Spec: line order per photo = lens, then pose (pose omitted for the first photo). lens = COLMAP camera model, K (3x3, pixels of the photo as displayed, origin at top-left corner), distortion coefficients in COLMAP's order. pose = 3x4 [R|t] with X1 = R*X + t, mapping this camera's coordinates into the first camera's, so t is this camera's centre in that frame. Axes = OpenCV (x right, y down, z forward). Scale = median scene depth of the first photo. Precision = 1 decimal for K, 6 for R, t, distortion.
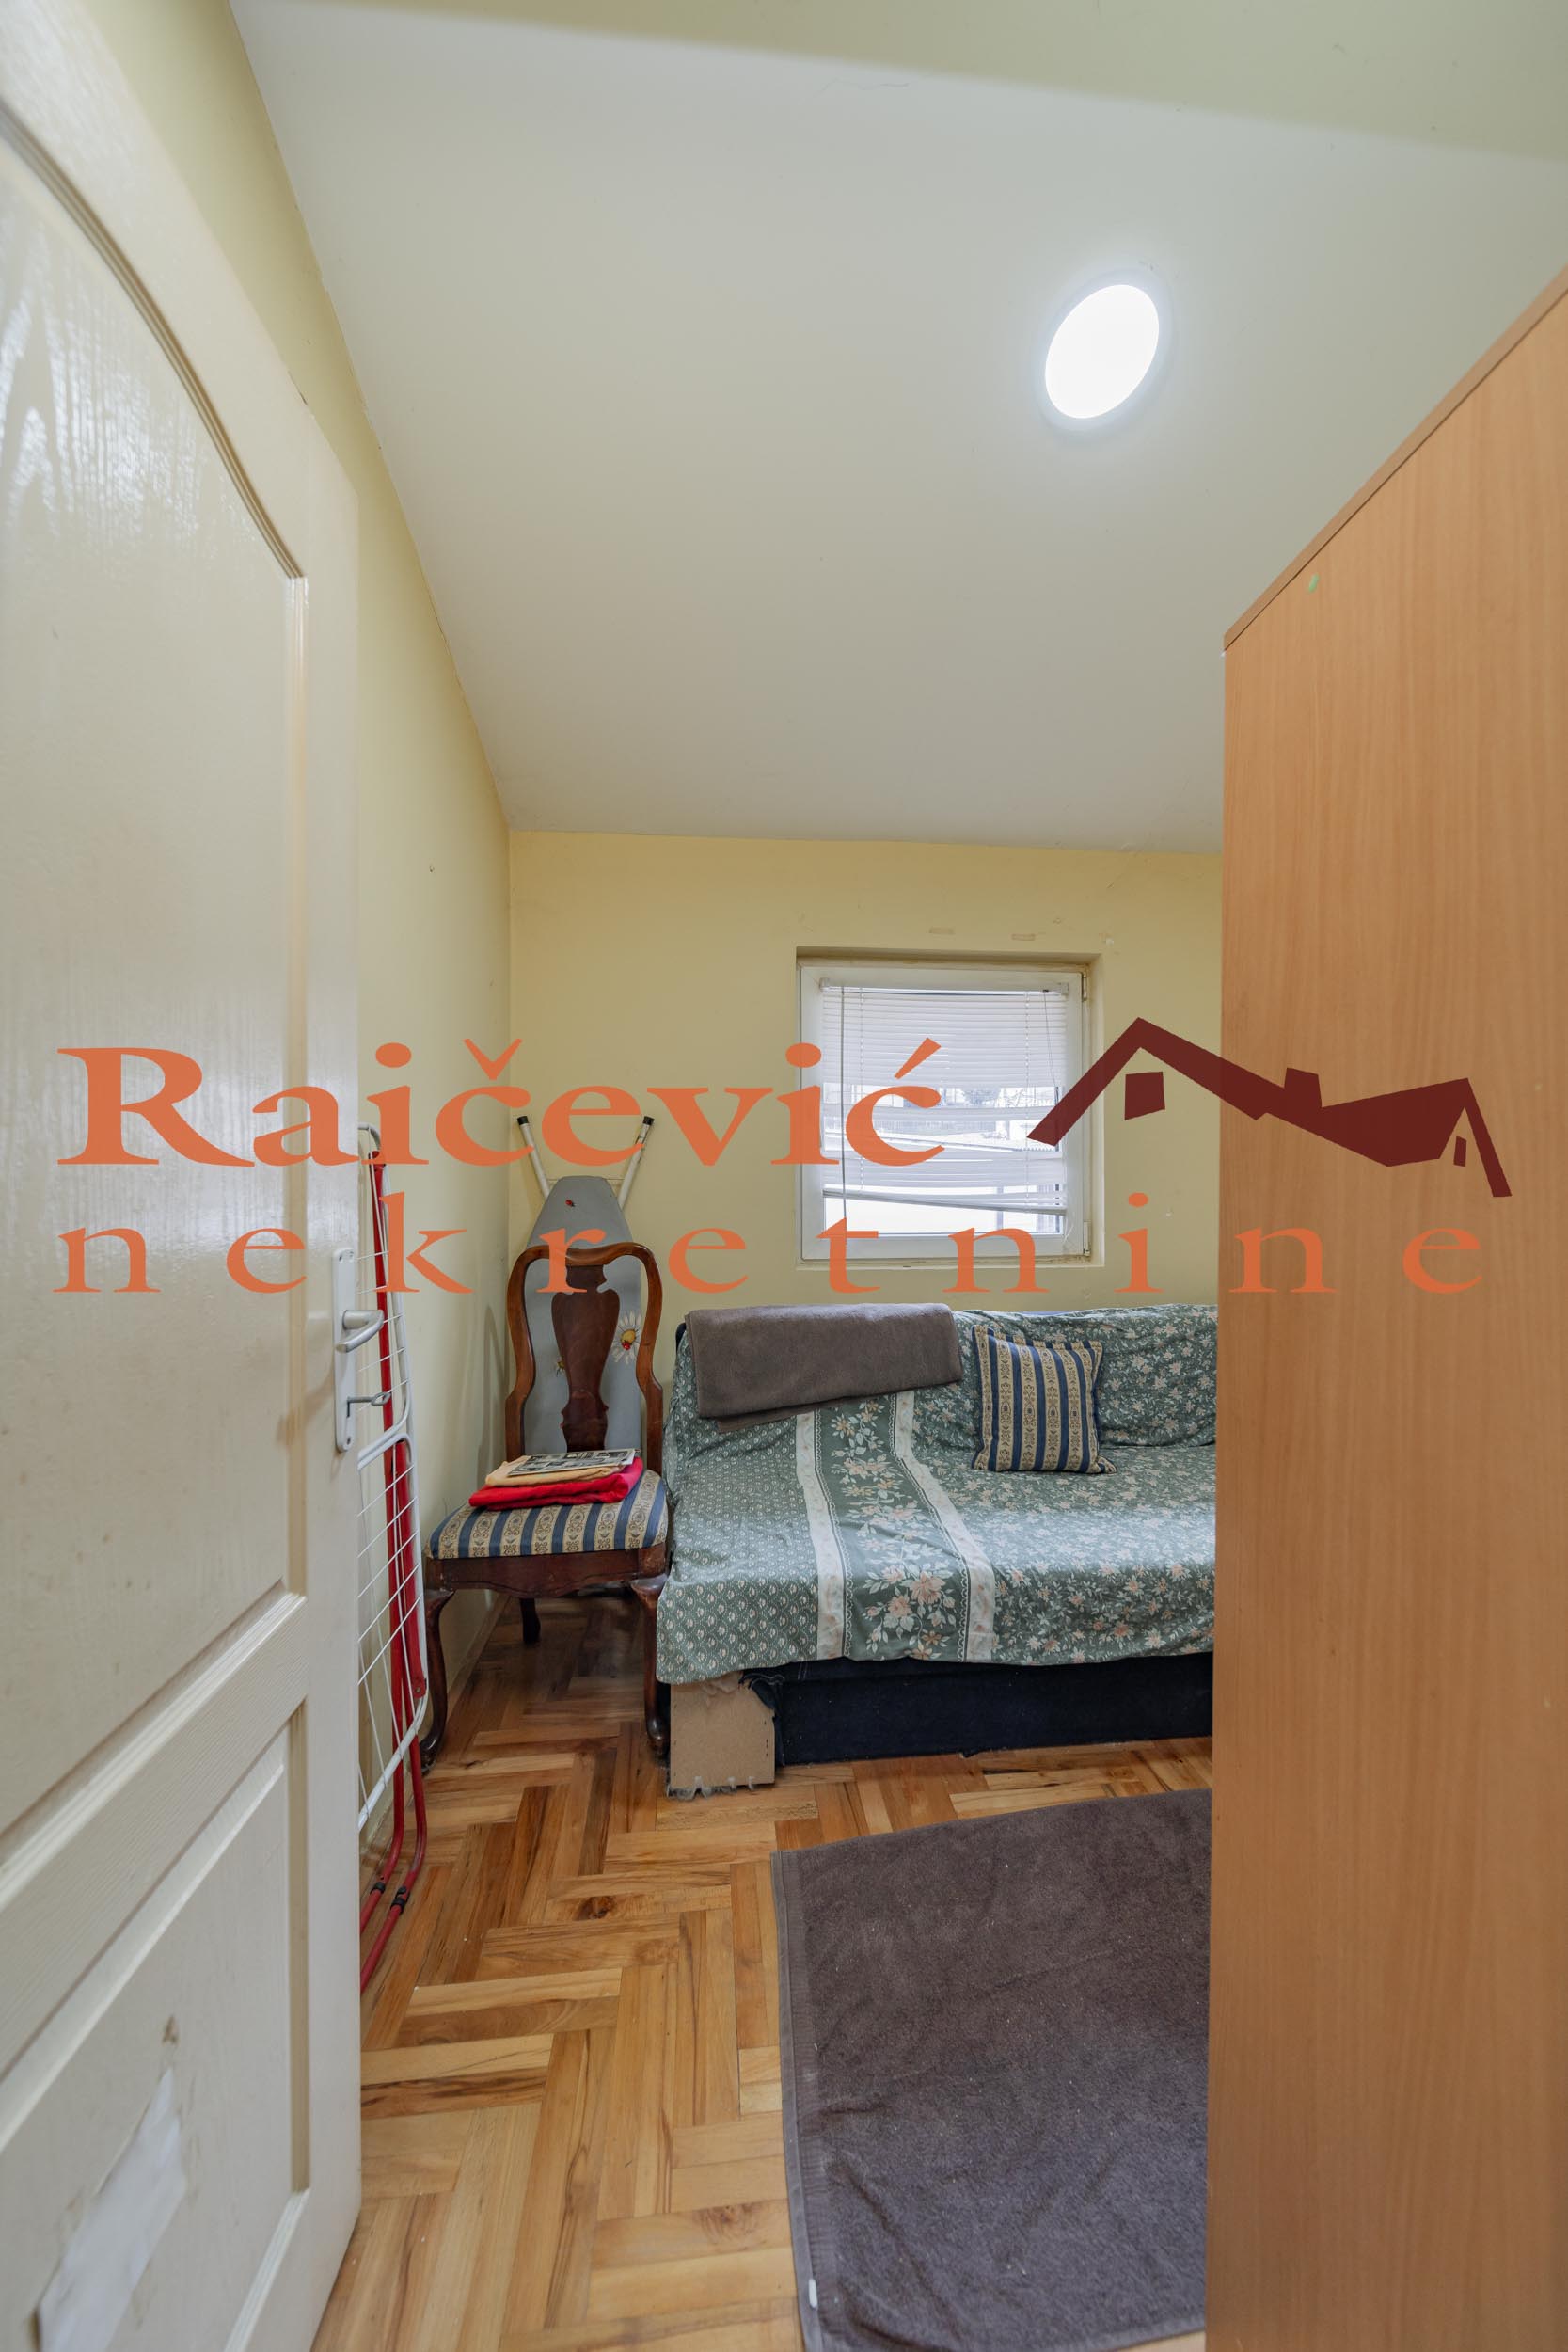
lens RADIAL K [[794.7, 0, 784.4], [0, 794.7, 1160.7], [0, 0, 1]] dist [0.000283, -0.000097]
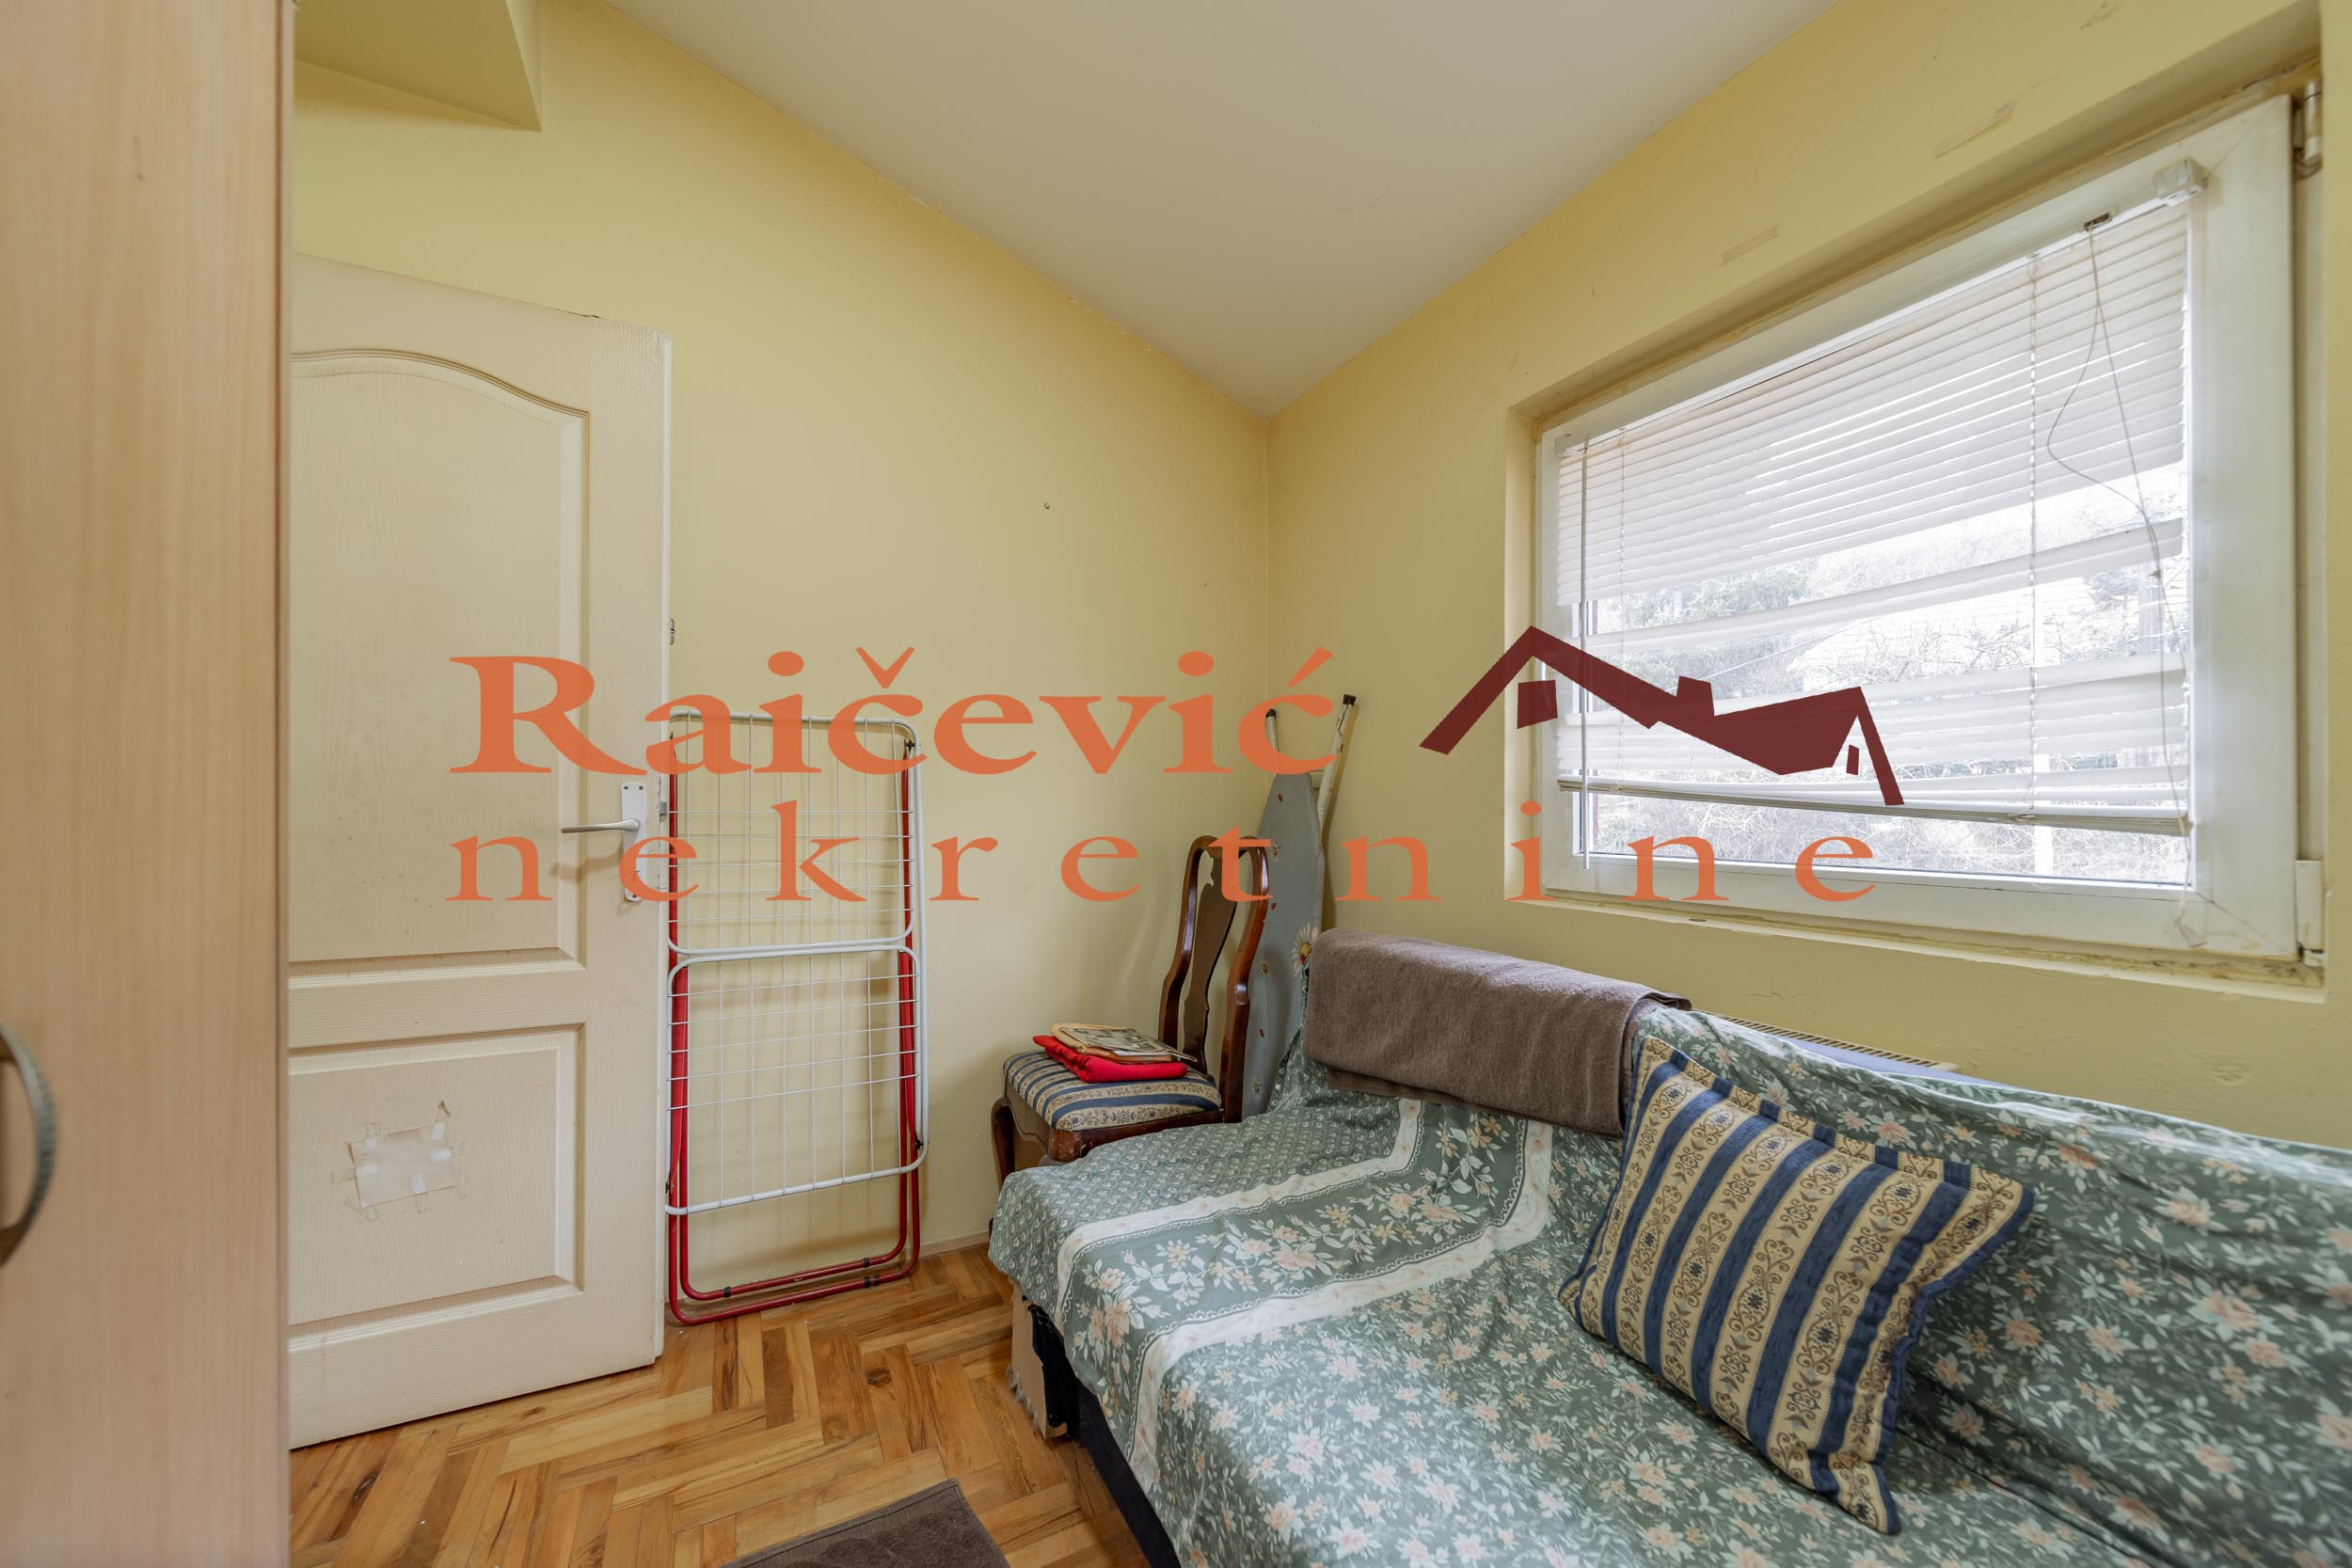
lens RADIAL K [[821.2, 0, 1170.2], [0, 821.2, 798.7], [0, 0, 1]] dist [-0.001924, -0.000408]
pose [[0.388760, -0.006215, -0.921318, 0.608995], [0.008477, 0.999959, -0.003168, 0.060351], [0.921300, -0.006578, 0.388797, 0.545740]]
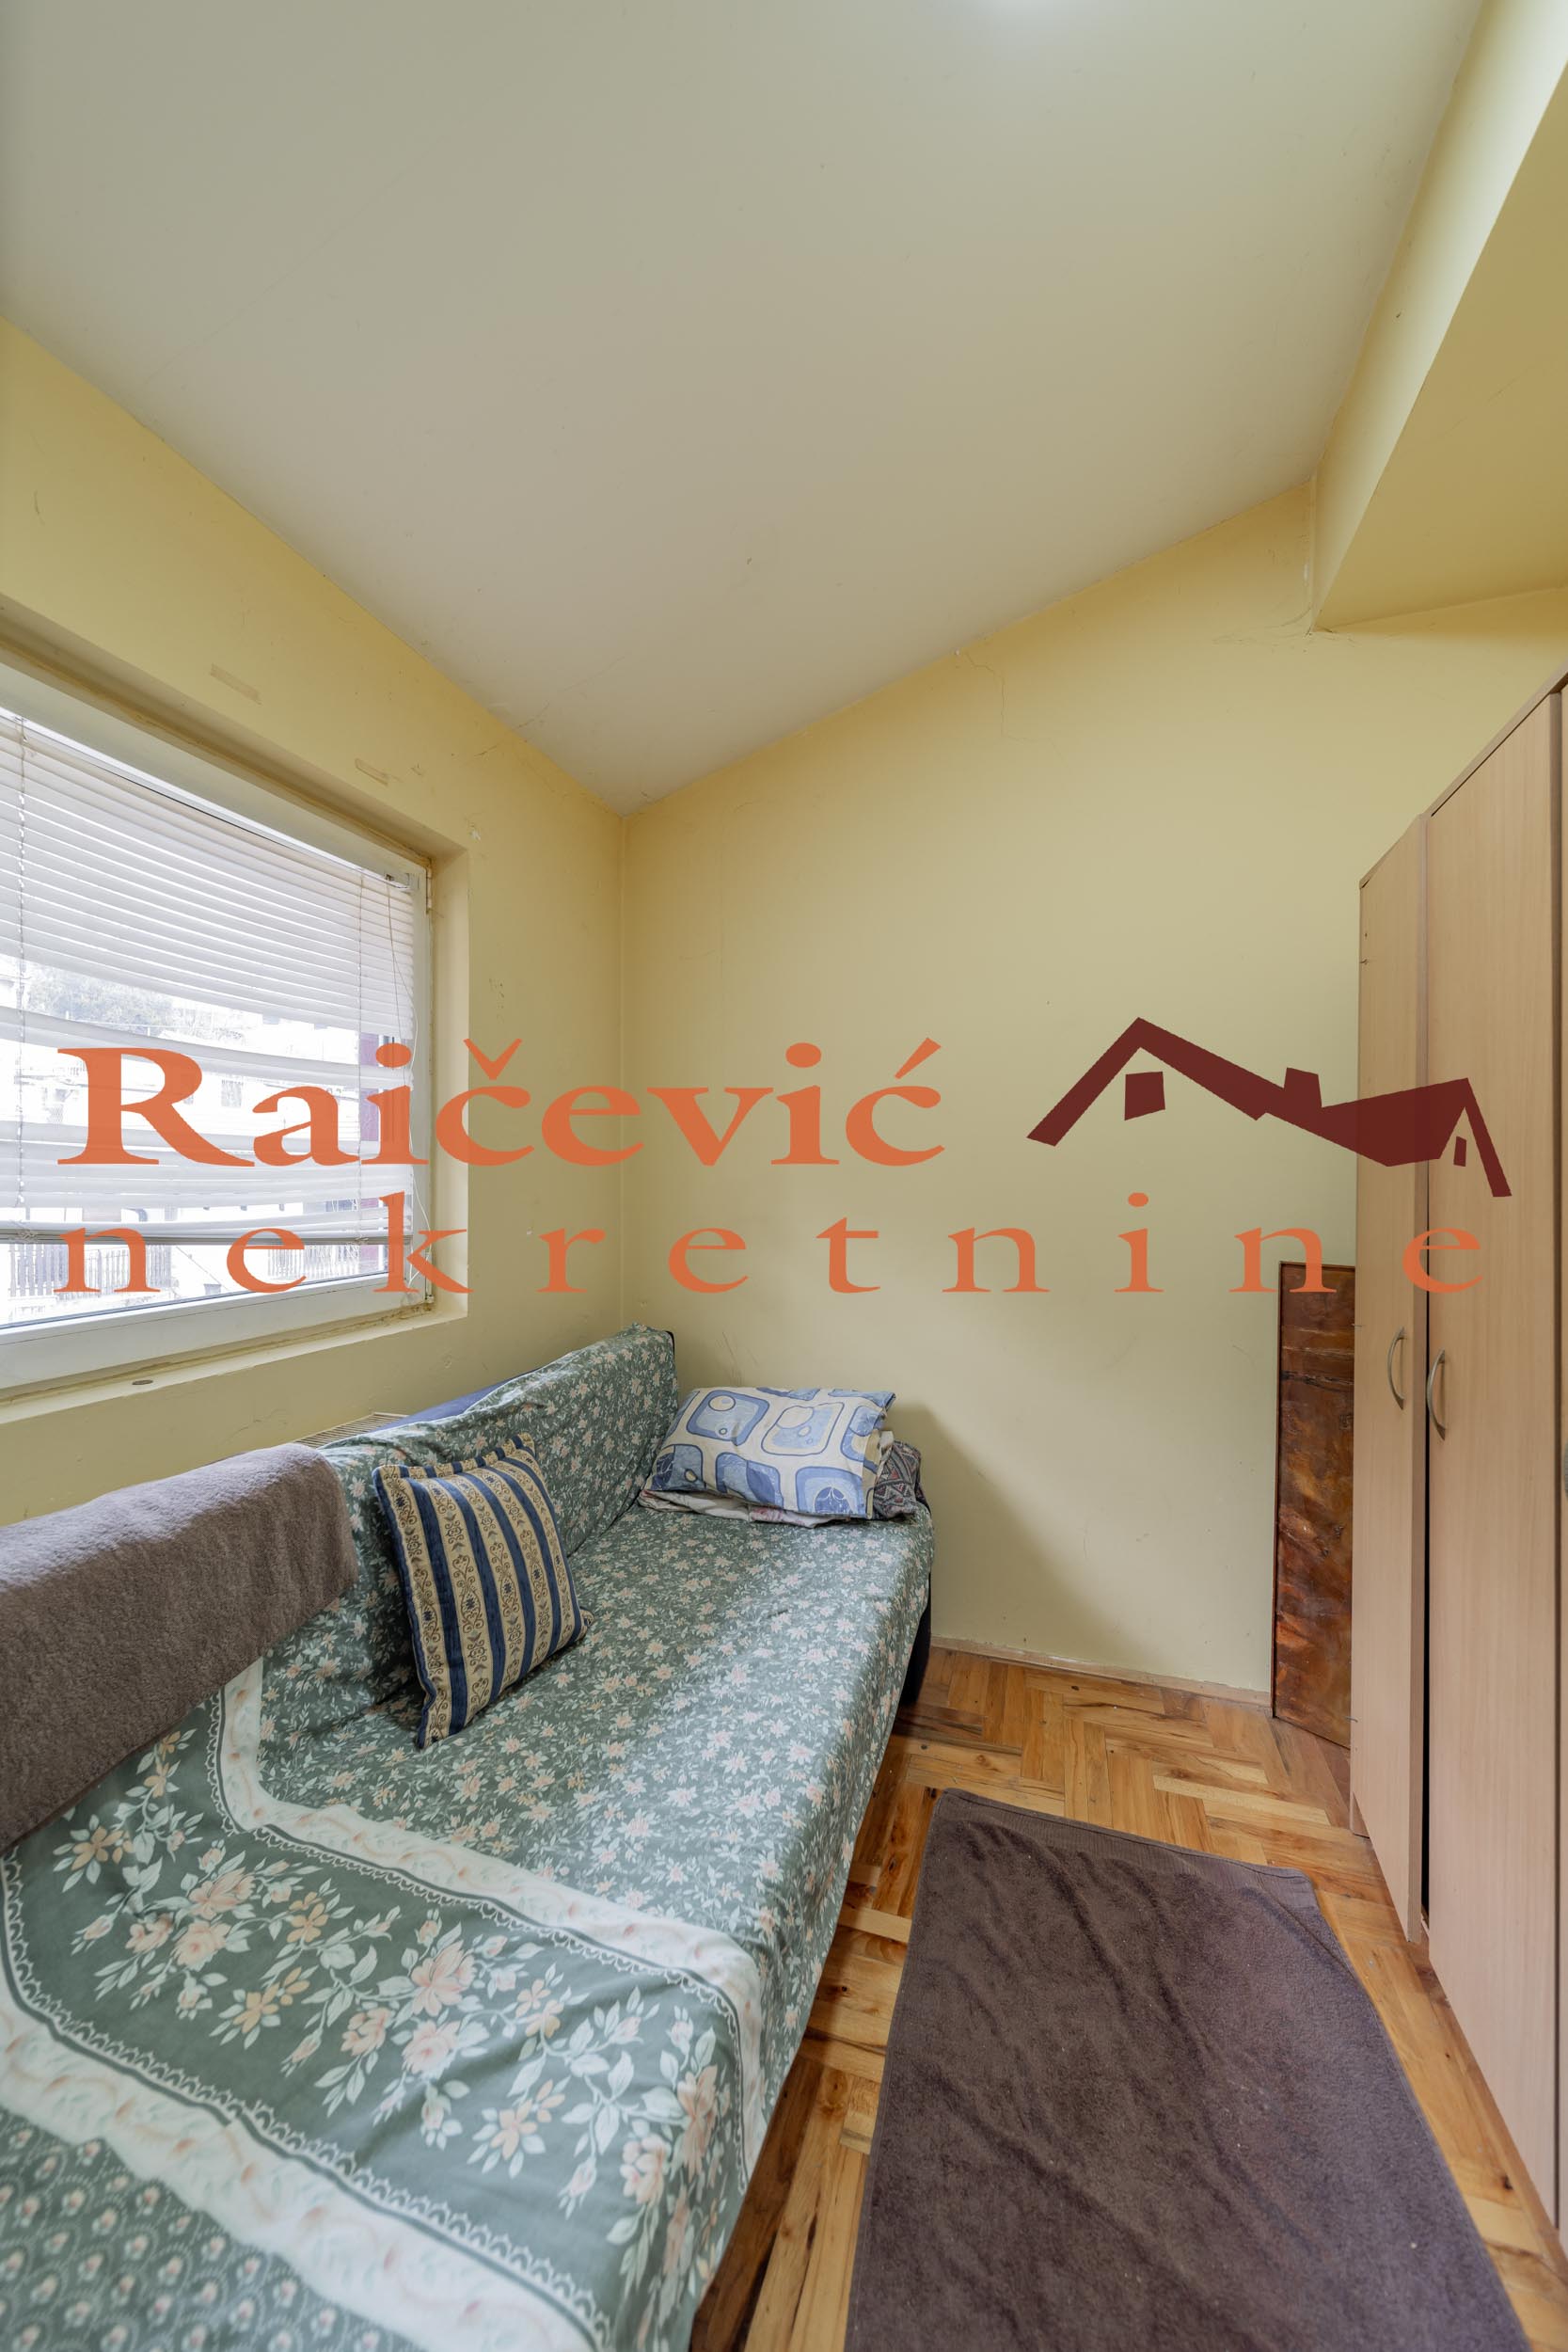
lens RADIAL K [[830.8, 0, 784.0], [0, 830.8, 1176.0], [0, 0, 1]] dist [0.001371, -0.000386]
pose [[0.397206, 0.001251, 0.917729, -0.161421], [-0.017093, 0.999836, 0.006035, 0.006803], [-0.917570, -0.018084, 0.397162, 0.556417]]
